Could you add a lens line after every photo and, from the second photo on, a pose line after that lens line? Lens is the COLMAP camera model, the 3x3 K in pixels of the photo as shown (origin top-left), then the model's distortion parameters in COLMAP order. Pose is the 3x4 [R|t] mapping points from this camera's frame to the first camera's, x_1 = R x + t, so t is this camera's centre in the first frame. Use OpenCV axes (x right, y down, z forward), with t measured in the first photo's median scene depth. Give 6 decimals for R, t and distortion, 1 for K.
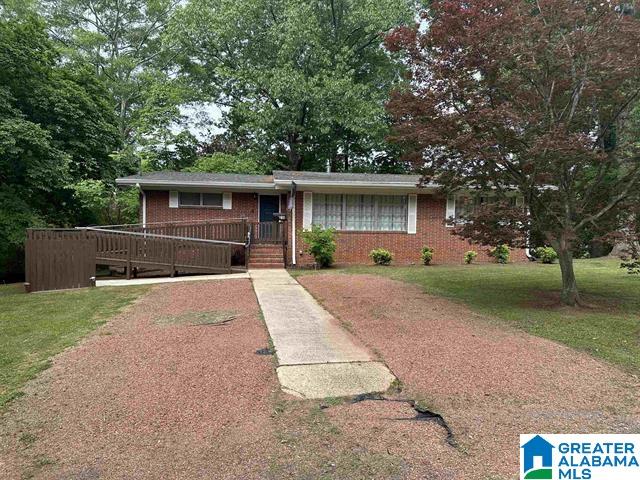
lens RADIAL K [[445.9, 0, 320.0], [0, 445.9, 240.0], [0, 0, 1]] dist [0.193719, -0.373624]
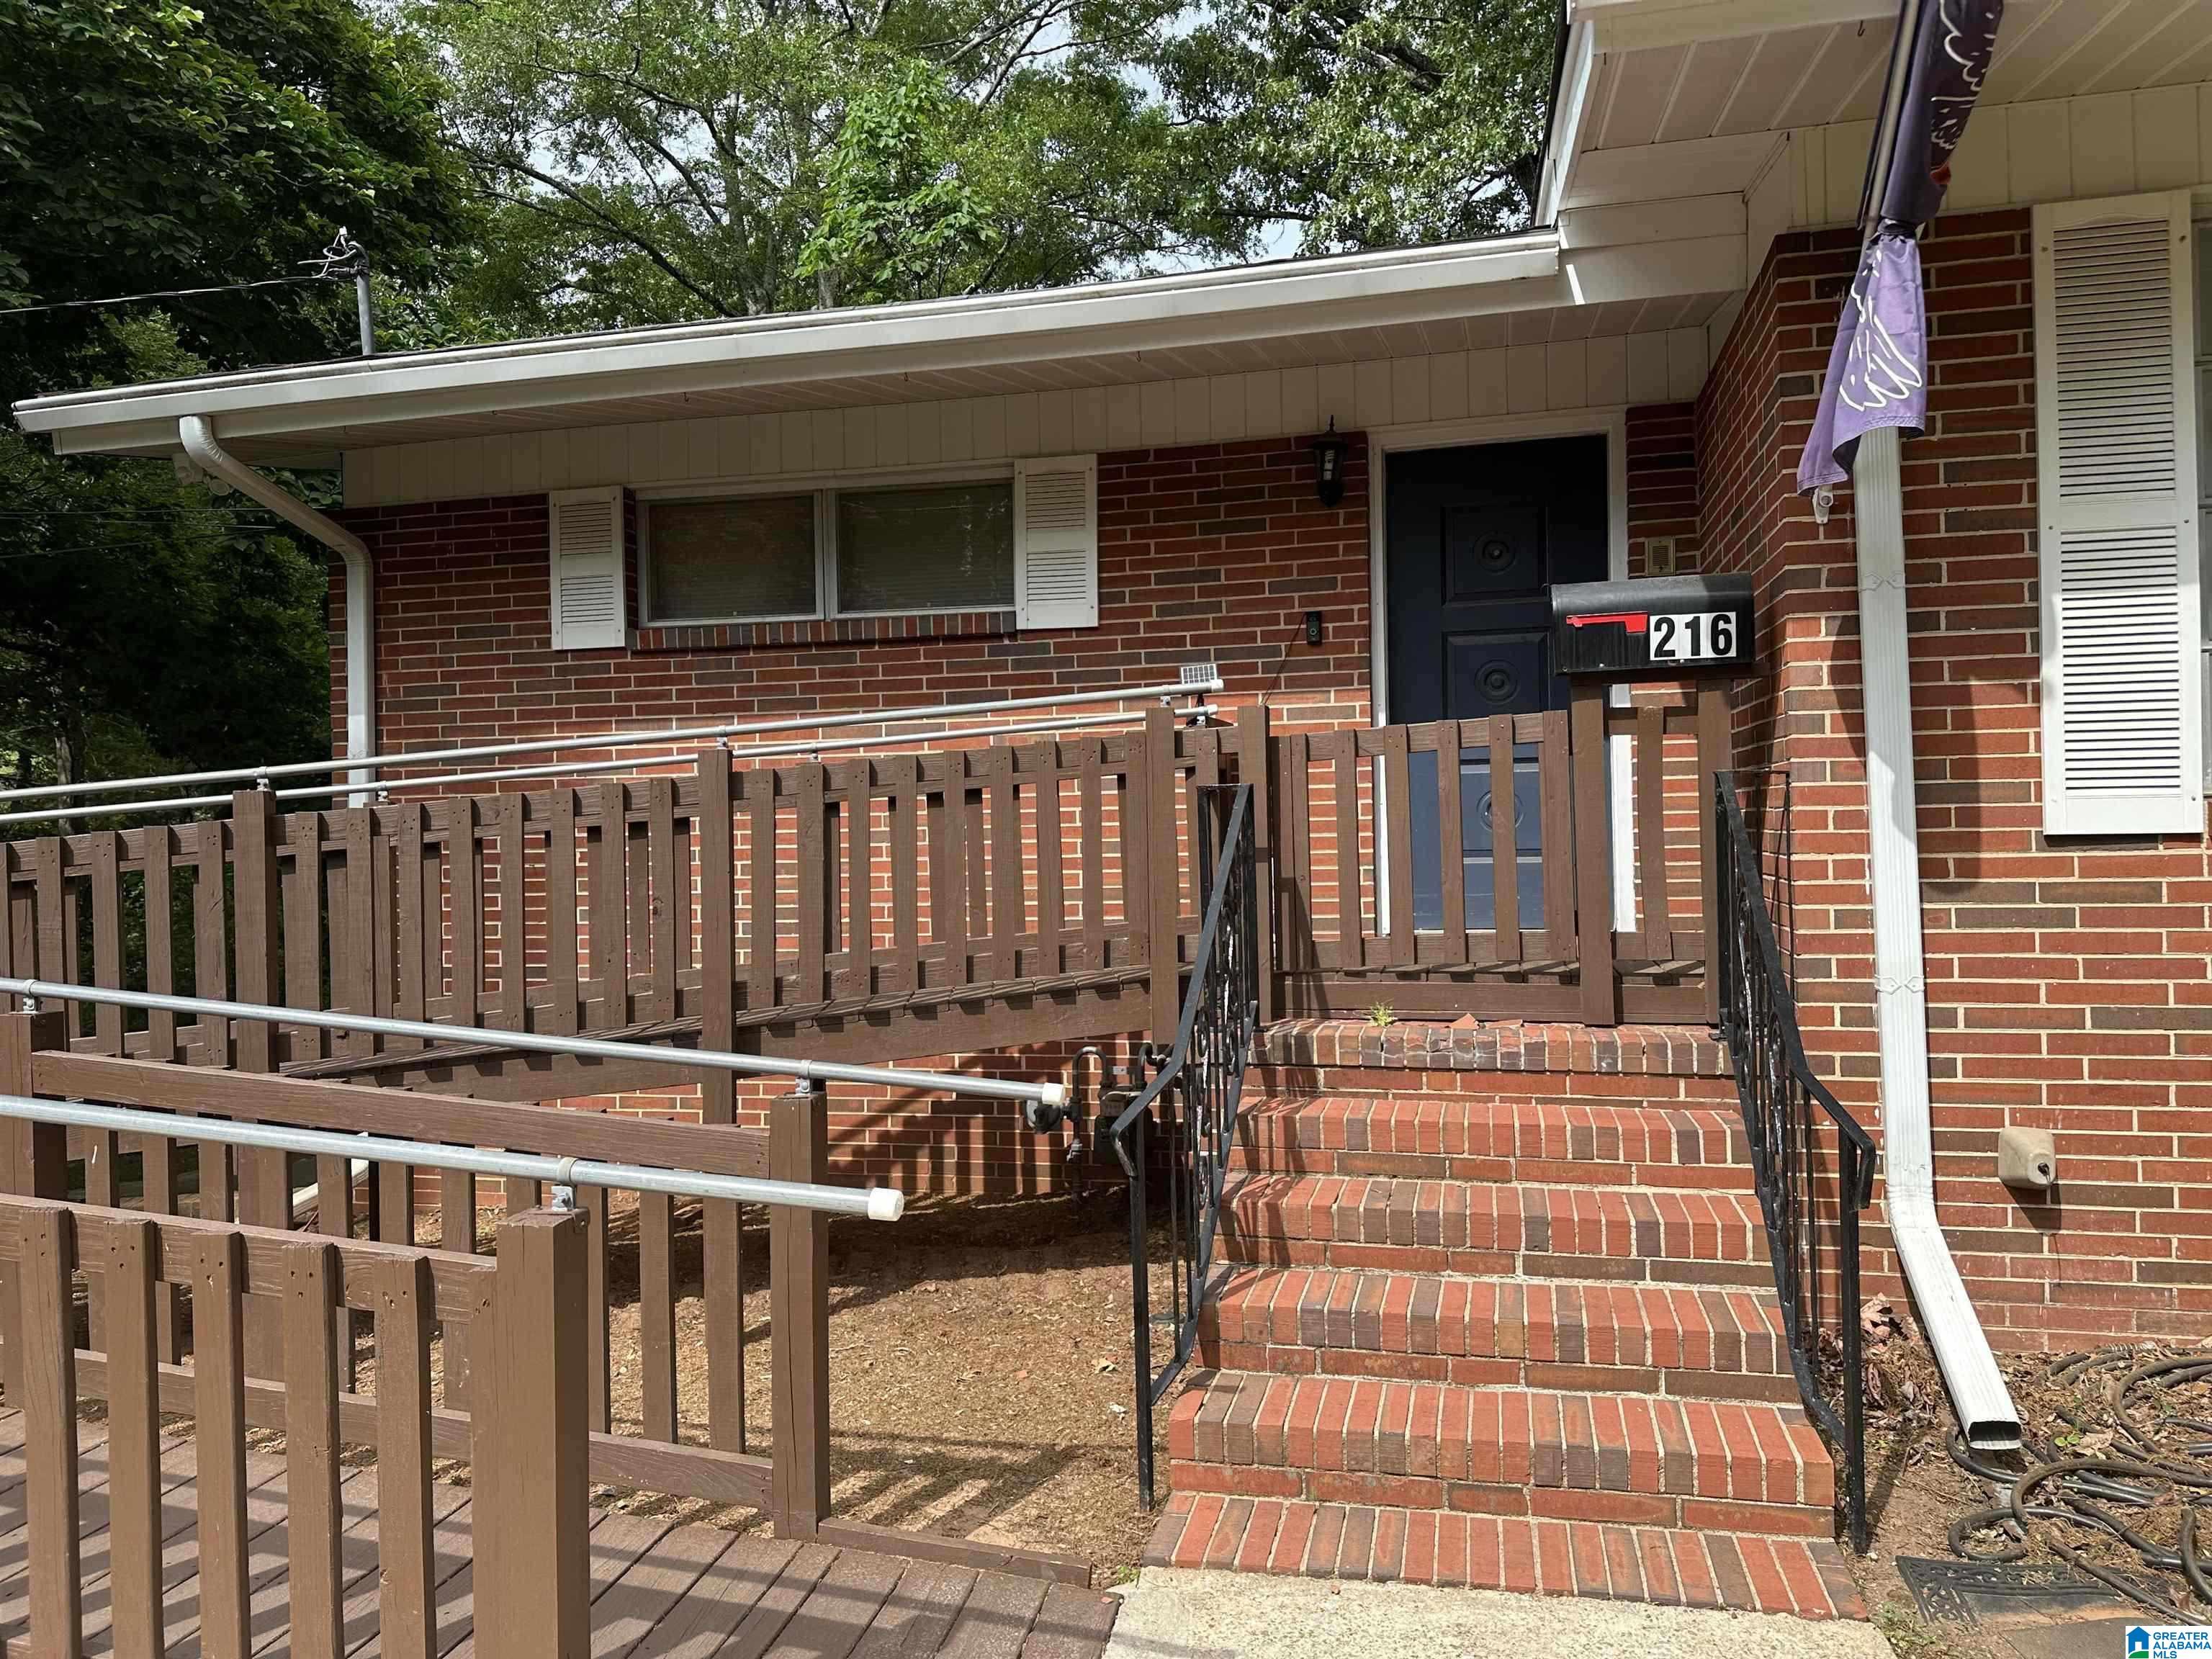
lens RADIAL K [[1541.1, 0, 1106.0], [0, 1541.1, 829.5], [0, 0, 1]] dist [0.193719, -0.373624]
pose [[0.937742, -0.031751, -0.345878, -0.084992], [0.026020, 0.999437, -0.021203, -0.018236], [0.346357, 0.010883, 0.938040, 0.723644]]
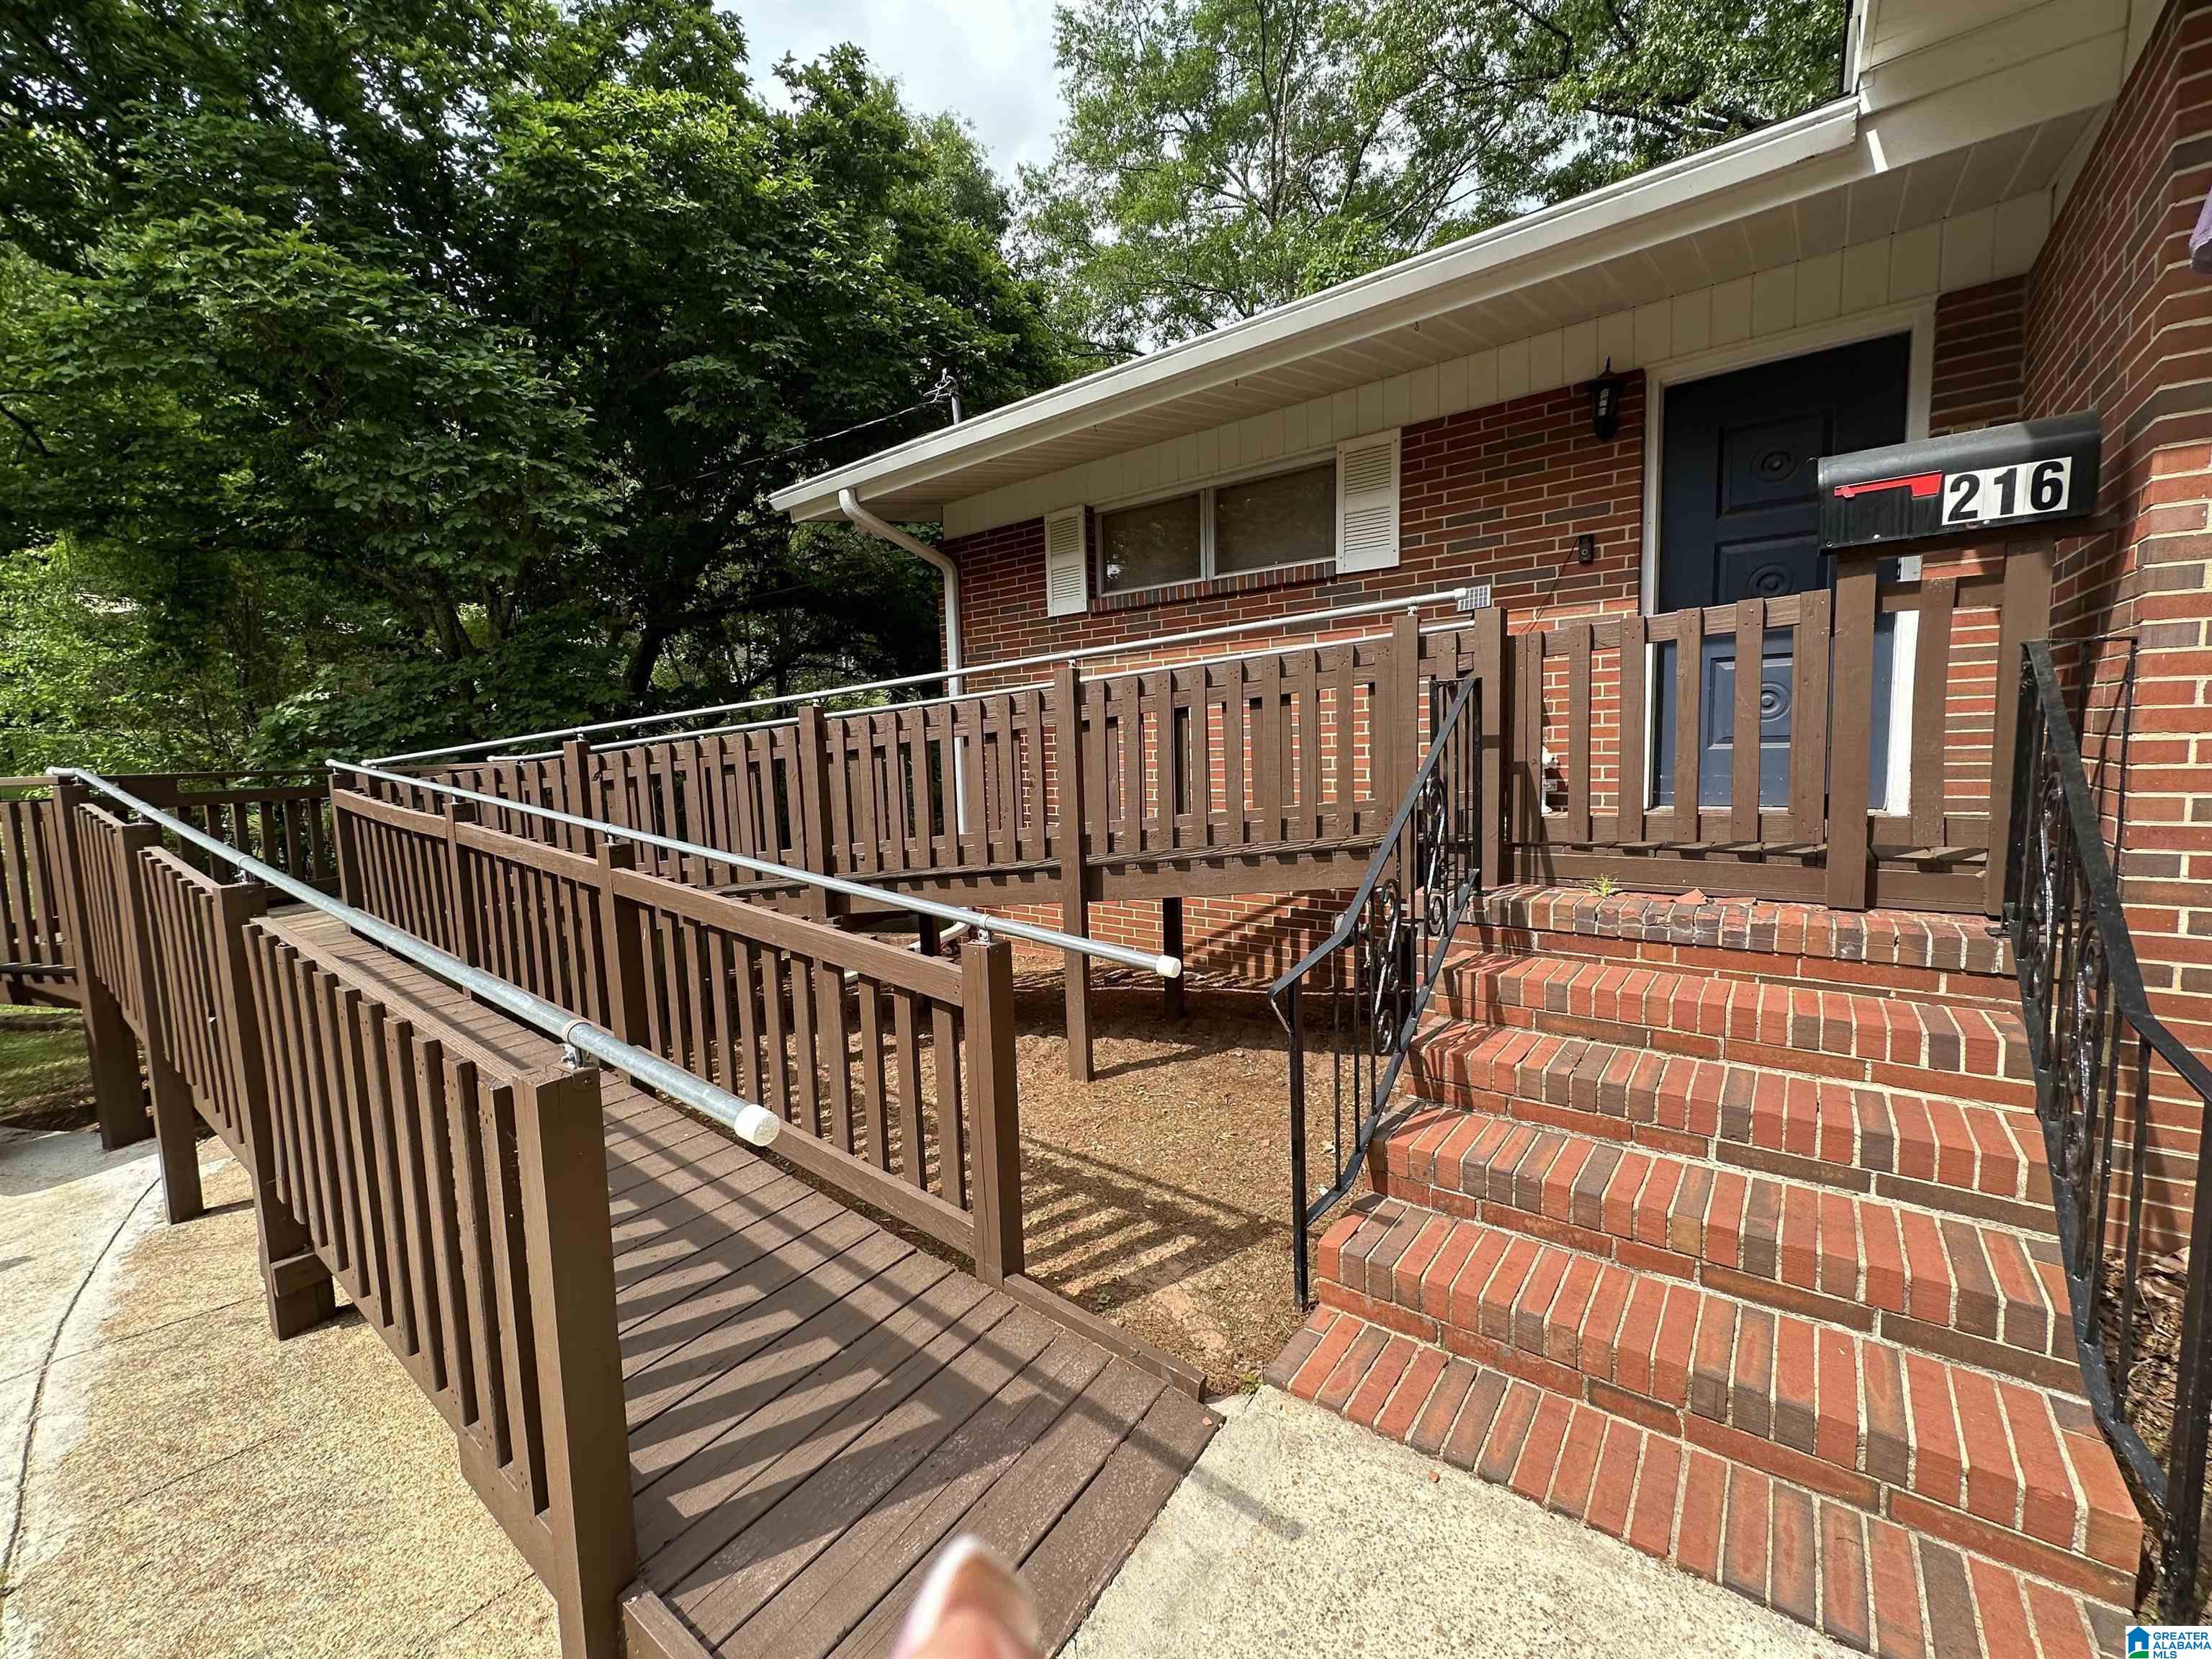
lens RADIAL K [[880.4, 0, 1106.0], [0, 880.4, 829.5], [0, 0, 1]] dist [0.002585, 0.000314]
pose [[0.711418, 0.034001, -0.701946, -0.084186], [0.027565, 0.996710, 0.076216, -0.016893], [0.702229, -0.073570, 0.708140, 0.804227]]
